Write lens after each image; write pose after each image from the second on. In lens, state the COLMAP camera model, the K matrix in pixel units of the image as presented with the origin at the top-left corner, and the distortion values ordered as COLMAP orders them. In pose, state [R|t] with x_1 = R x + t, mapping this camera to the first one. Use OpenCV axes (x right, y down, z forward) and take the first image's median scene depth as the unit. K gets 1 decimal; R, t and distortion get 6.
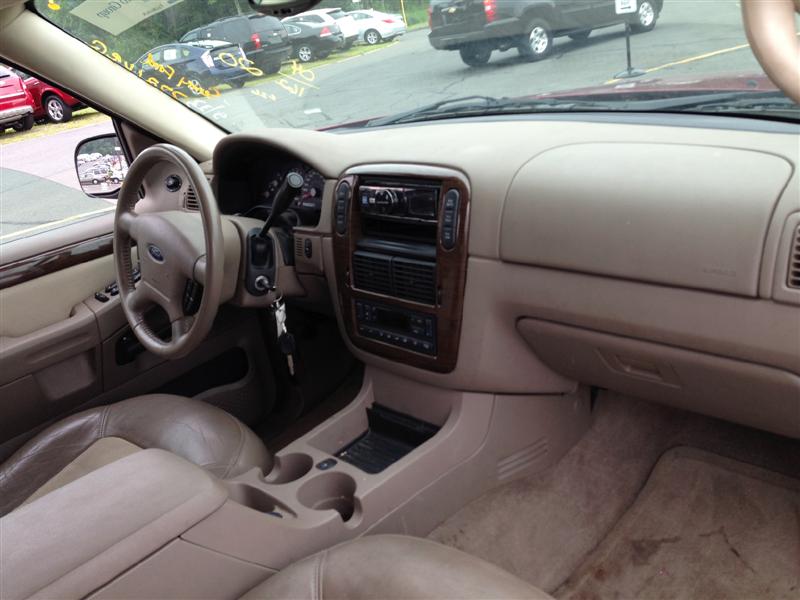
lens RADIAL K [[709.6, 0, 400.0], [0, 709.6, 300.0], [0, 0, 1]] dist [0.176877, -0.297333]
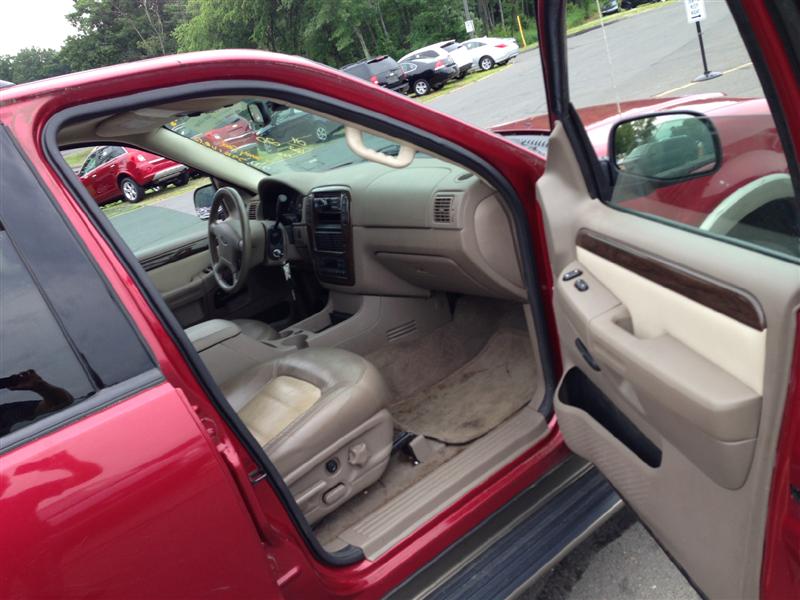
lens RADIAL K [[729.7, 0, 391.5], [0, 729.7, 283.8], [0, 0, 1]] dist [0.168712, -0.226502]
pose [[0.976815, -0.061962, -0.204922, 0.495780], [0.049945, 0.996743, -0.063308, 0.194194], [0.208178, 0.051605, 0.976729, -0.842467]]
